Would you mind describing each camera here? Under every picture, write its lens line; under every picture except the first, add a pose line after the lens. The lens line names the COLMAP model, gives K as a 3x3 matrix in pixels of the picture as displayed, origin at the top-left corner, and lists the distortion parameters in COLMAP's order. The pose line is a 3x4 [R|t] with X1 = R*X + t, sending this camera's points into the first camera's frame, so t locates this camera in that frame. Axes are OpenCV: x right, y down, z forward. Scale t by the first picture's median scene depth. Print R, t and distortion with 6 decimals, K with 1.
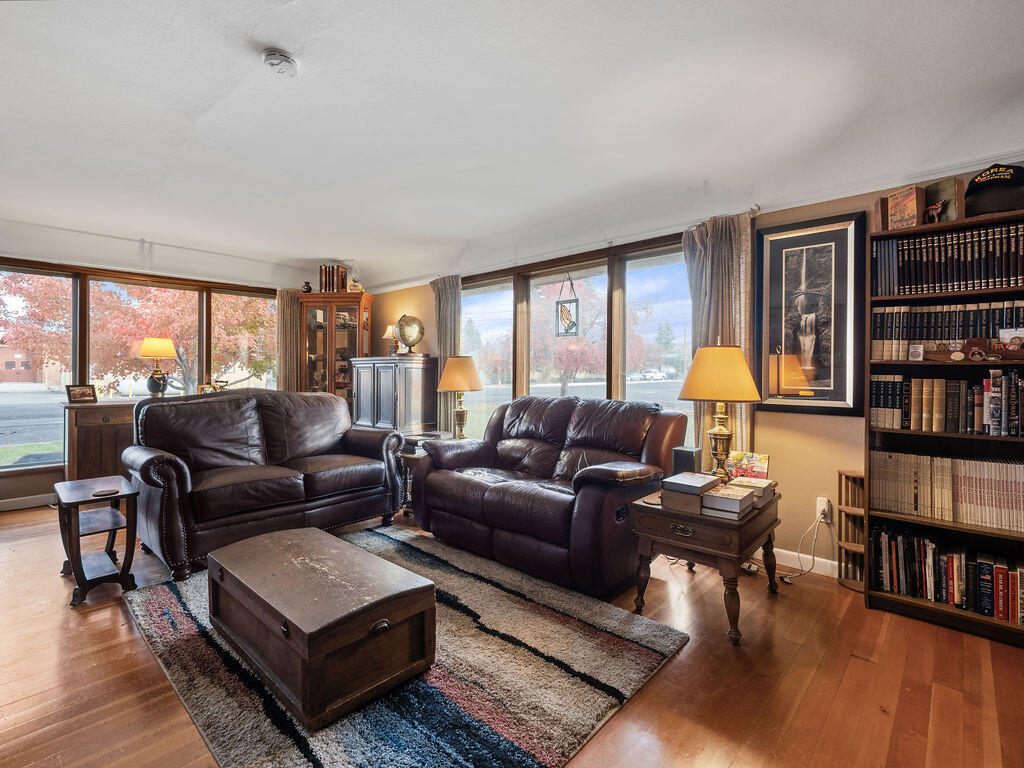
lens RADIAL K [[488.1, 0, 516.8], [0, 488.1, 373.6], [0, 0, 1]] dist [-0.002067, -0.000340]
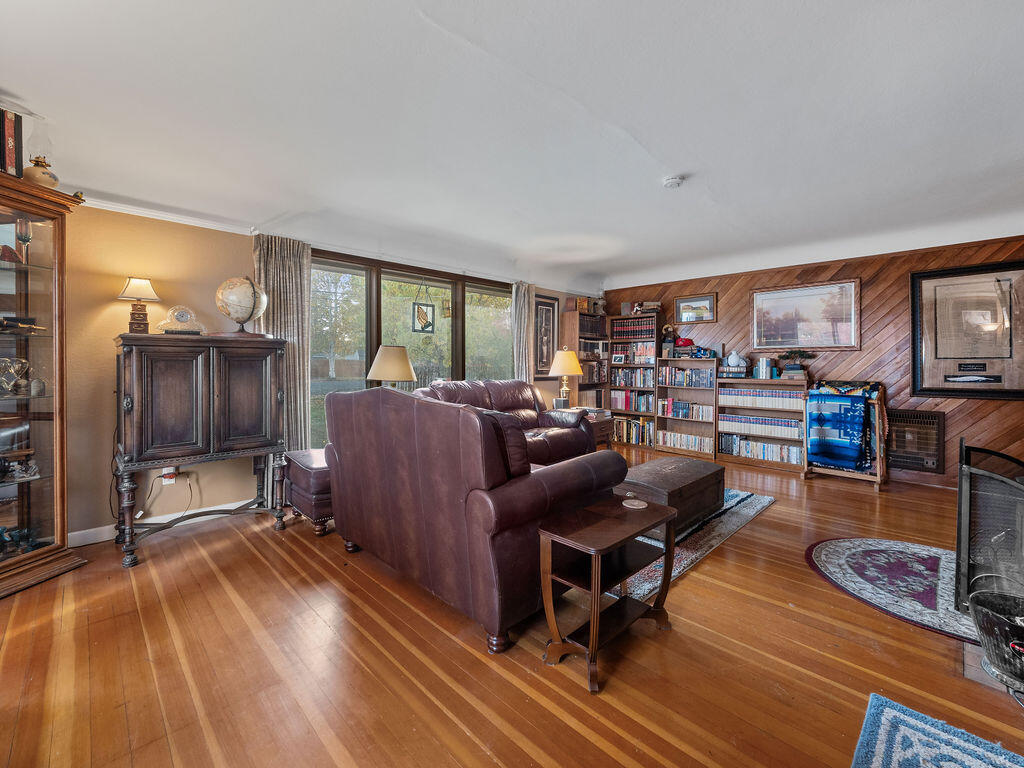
lens RADIAL K [[439.6, 0, 518.8], [0, 439.6, 364.7], [0, 0, 1]] dist [-0.002304, -0.000362]
pose [[0.034425, -0.005218, 0.999394, -1.210909], [0.000796, 0.999986, 0.005194, -0.002493], [-0.999407, 0.000617, 0.034429, 0.879583]]
